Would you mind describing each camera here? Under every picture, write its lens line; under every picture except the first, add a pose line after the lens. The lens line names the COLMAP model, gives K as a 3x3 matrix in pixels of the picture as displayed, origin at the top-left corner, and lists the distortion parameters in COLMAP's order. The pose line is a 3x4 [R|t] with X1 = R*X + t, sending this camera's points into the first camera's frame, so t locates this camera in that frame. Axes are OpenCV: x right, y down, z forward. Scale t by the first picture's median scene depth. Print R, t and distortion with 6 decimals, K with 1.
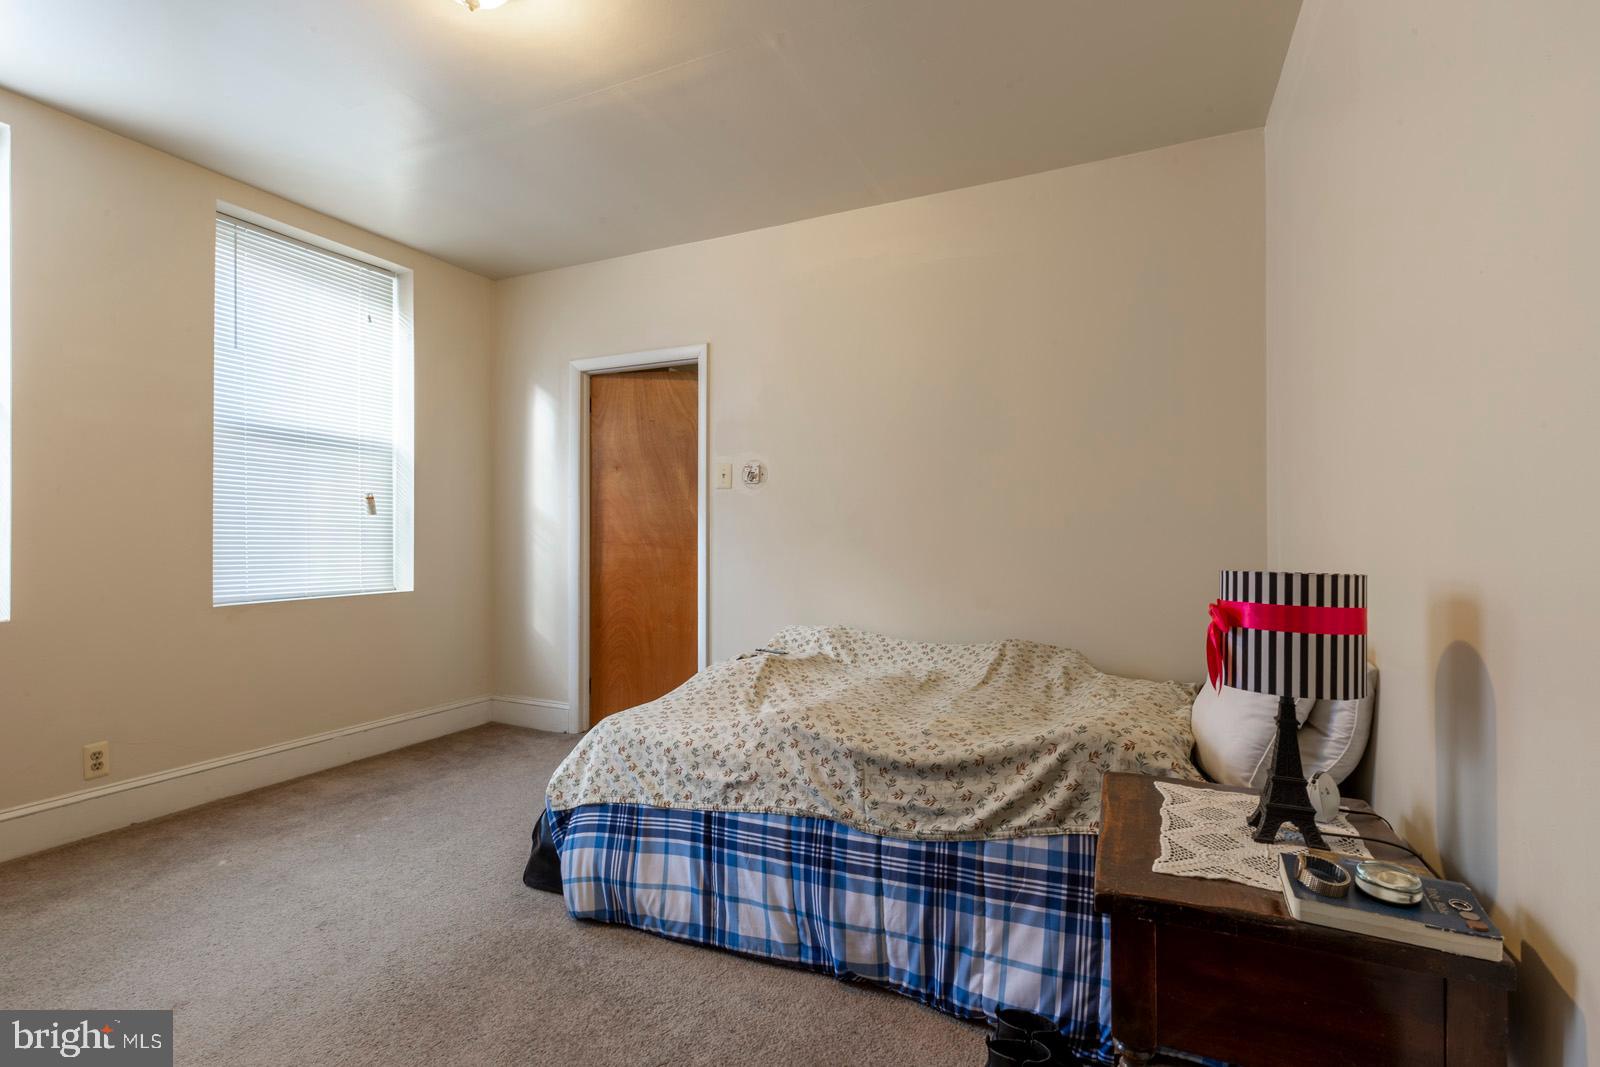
lens RADIAL K [[732.0, 0, 800.5], [0, 732.0, 538.5], [0, 0, 1]] dist [0.005045, -0.001807]
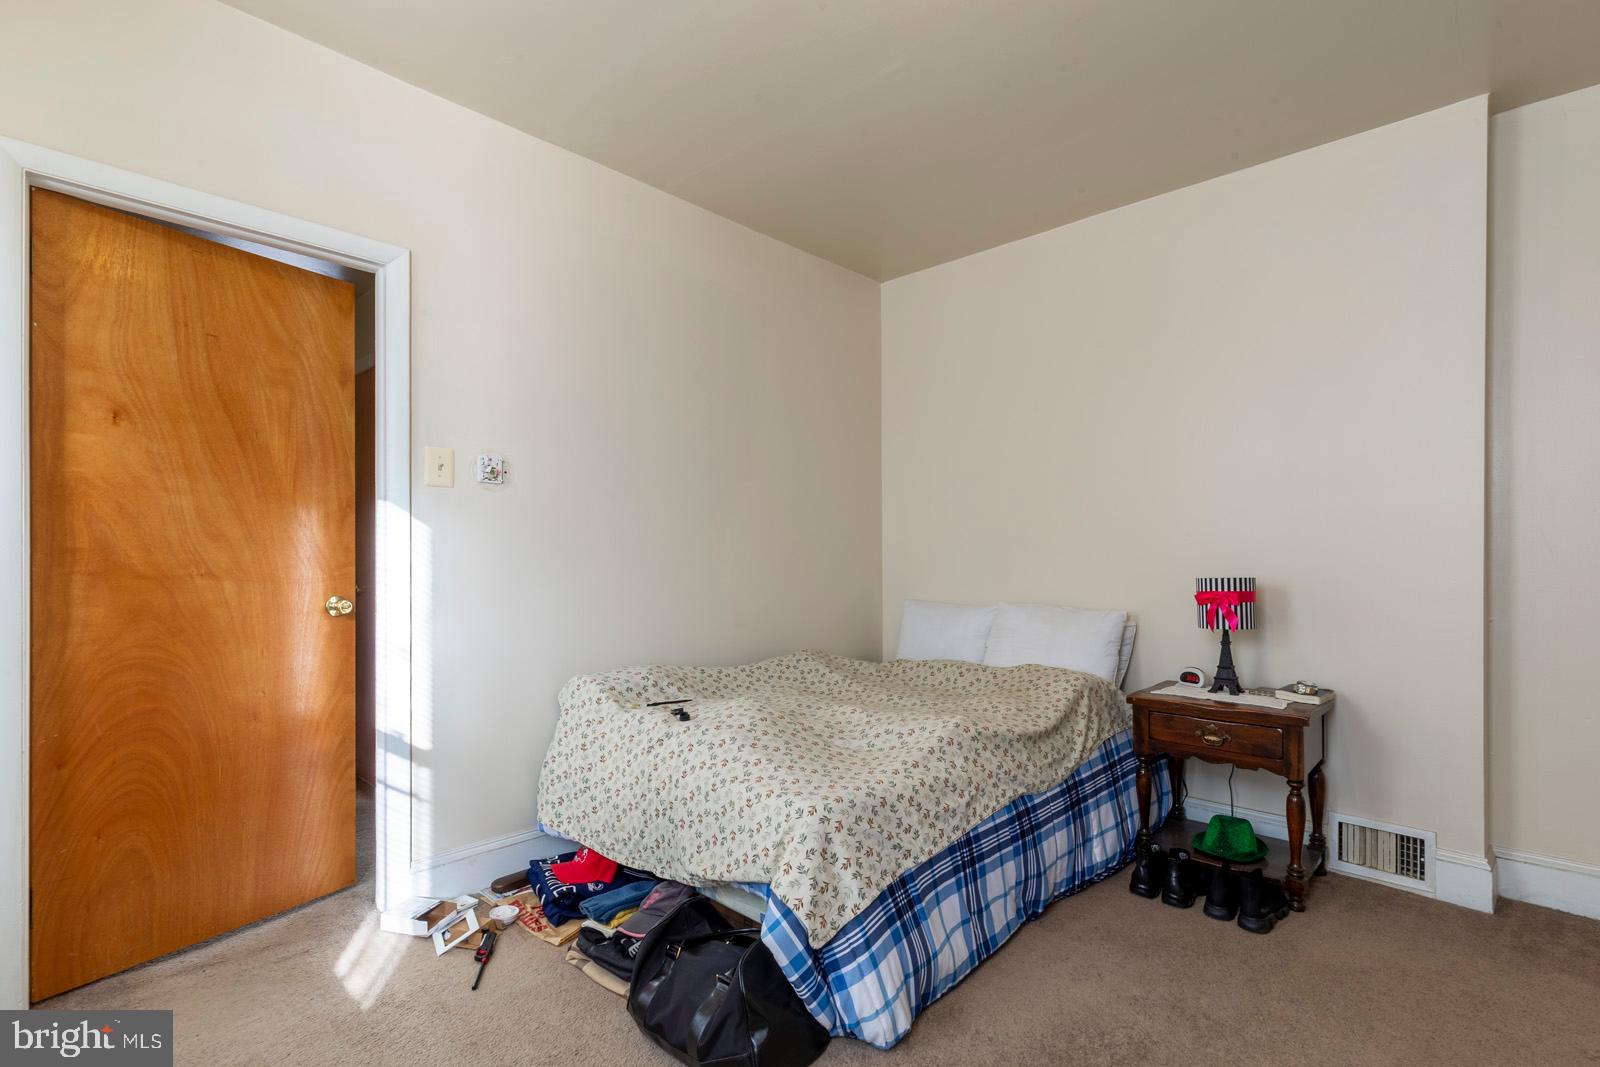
lens RADIAL K [[732.0, 0, 846.8], [0, 732.0, 564.0], [0, 0, 1]] dist [0.005045, -0.001807]
pose [[0.308049, -0.003394, 0.951365, -1.110605], [0.000149, 0.999994, 0.003519, -0.002939], [-0.951371, -0.000942, 0.308047, 0.835724]]
